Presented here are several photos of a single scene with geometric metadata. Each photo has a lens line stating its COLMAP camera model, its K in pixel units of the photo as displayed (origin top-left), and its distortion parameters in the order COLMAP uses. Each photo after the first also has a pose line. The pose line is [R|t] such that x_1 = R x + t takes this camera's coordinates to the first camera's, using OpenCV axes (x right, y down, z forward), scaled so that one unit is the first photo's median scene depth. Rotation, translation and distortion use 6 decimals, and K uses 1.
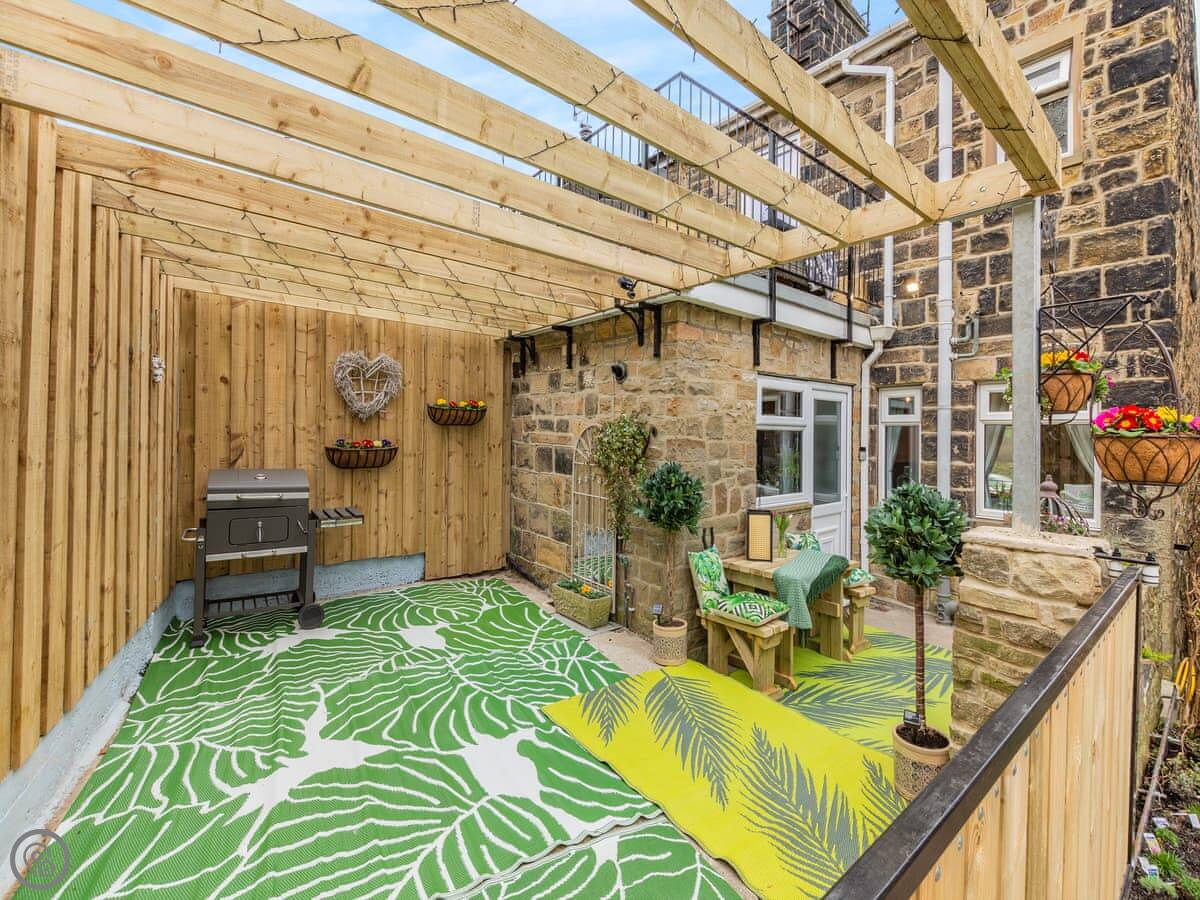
lens RADIAL K [[503.4, 0, 603.6], [0, 503.4, 427.6], [0, 0, 1]] dist [-0.000335, -0.000485]
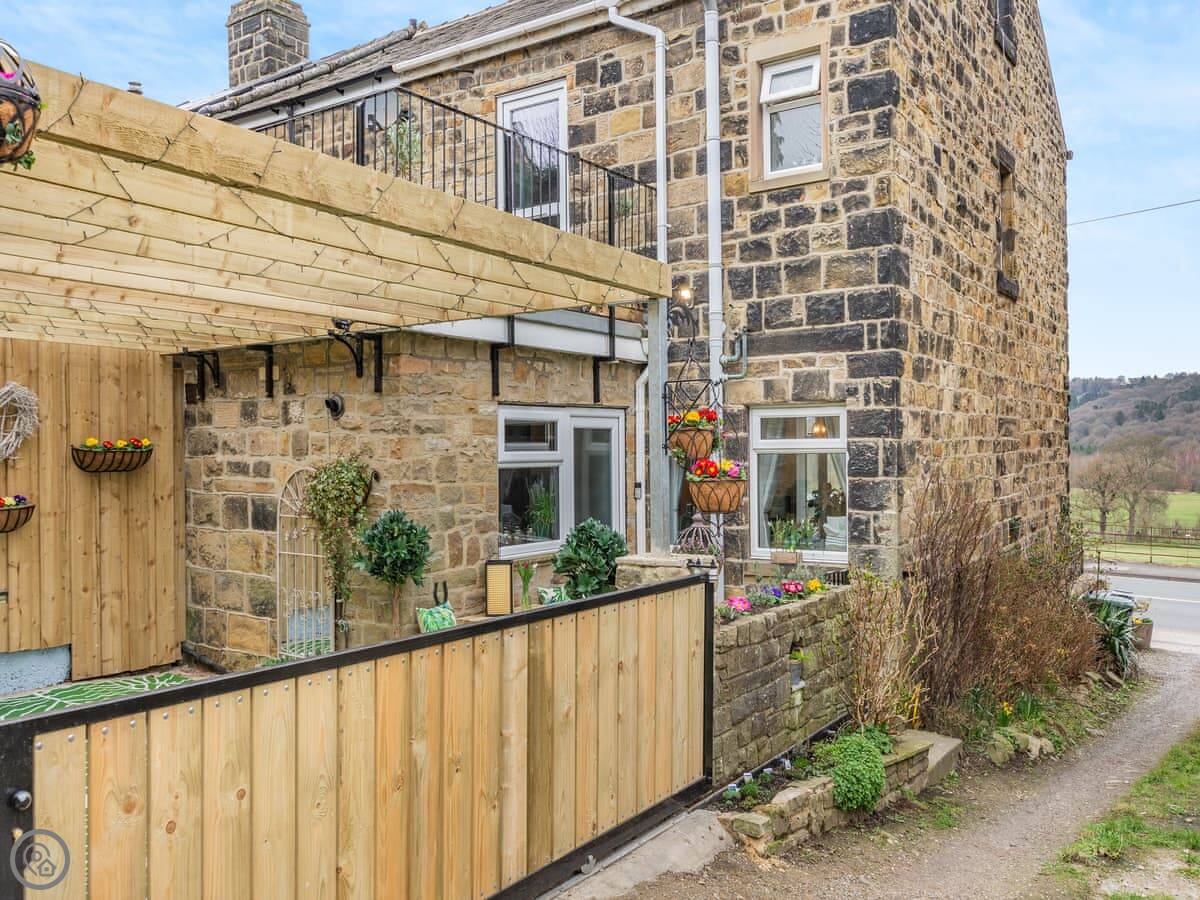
lens RADIAL K [[968.3, 0, 573.3], [0, 968.3, 428.7], [0, 0, 1]] dist [-0.002319, -0.003136]
pose [[0.962170, -0.016939, 0.271922, -0.024711], [0.020549, 0.999734, -0.010430, -0.044809], [-0.271673, 0.015623, 0.962263, -0.646827]]
